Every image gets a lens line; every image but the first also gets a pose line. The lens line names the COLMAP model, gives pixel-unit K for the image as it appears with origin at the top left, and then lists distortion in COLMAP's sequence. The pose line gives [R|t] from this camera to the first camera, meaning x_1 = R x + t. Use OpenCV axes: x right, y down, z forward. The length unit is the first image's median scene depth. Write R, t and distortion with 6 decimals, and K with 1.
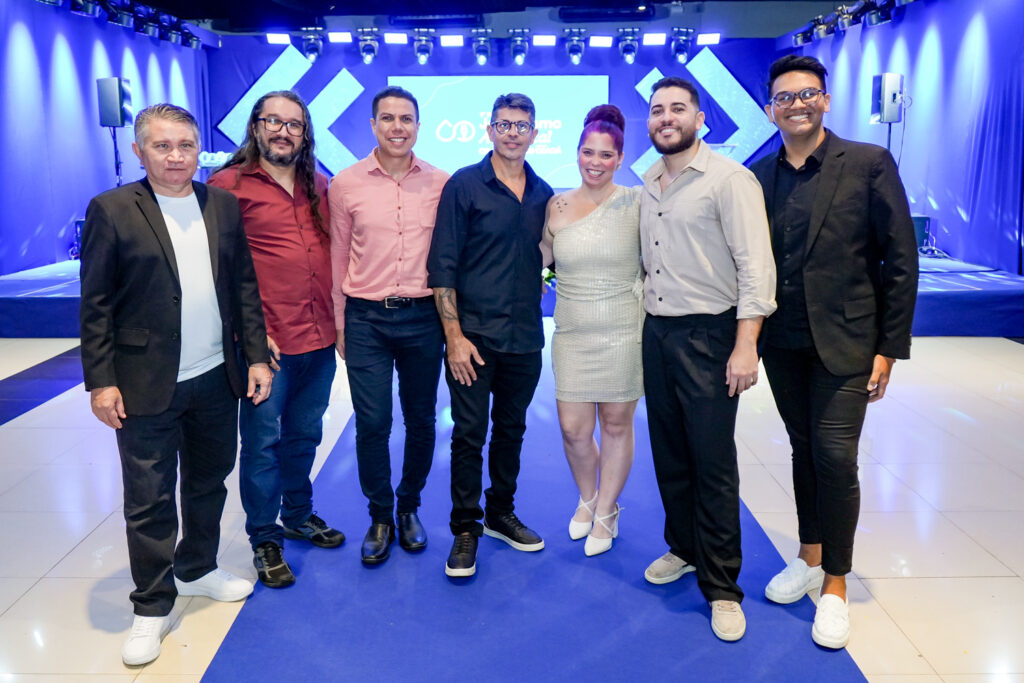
lens RADIAL K [[845.2, 0, 512.0], [0, 845.2, 341.5], [0, 0, 1]] dist [-0.003086, -0.003824]
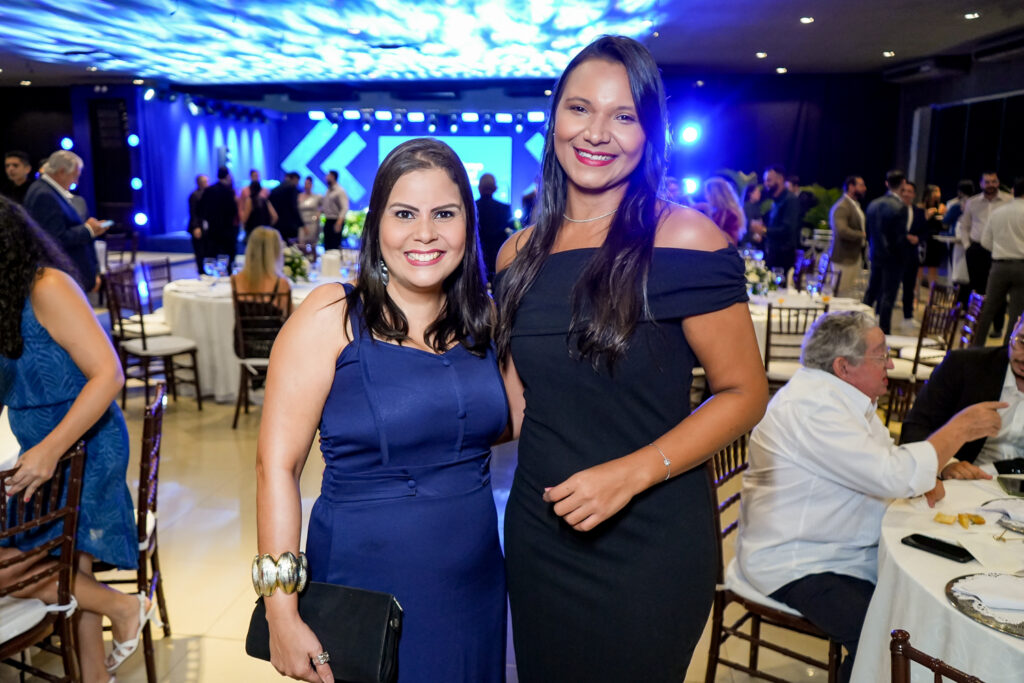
lens RADIAL K [[845.2, 0, 512.0], [0, 845.2, 341.5], [0, 0, 1]] dist [-0.003086, -0.003824]
pose [[0.994848, 0.032867, -0.095902, 0.298121], [-0.035545, 0.999021, -0.026350, 0.132431], [0.094942, 0.029623, 0.995042, -0.656706]]
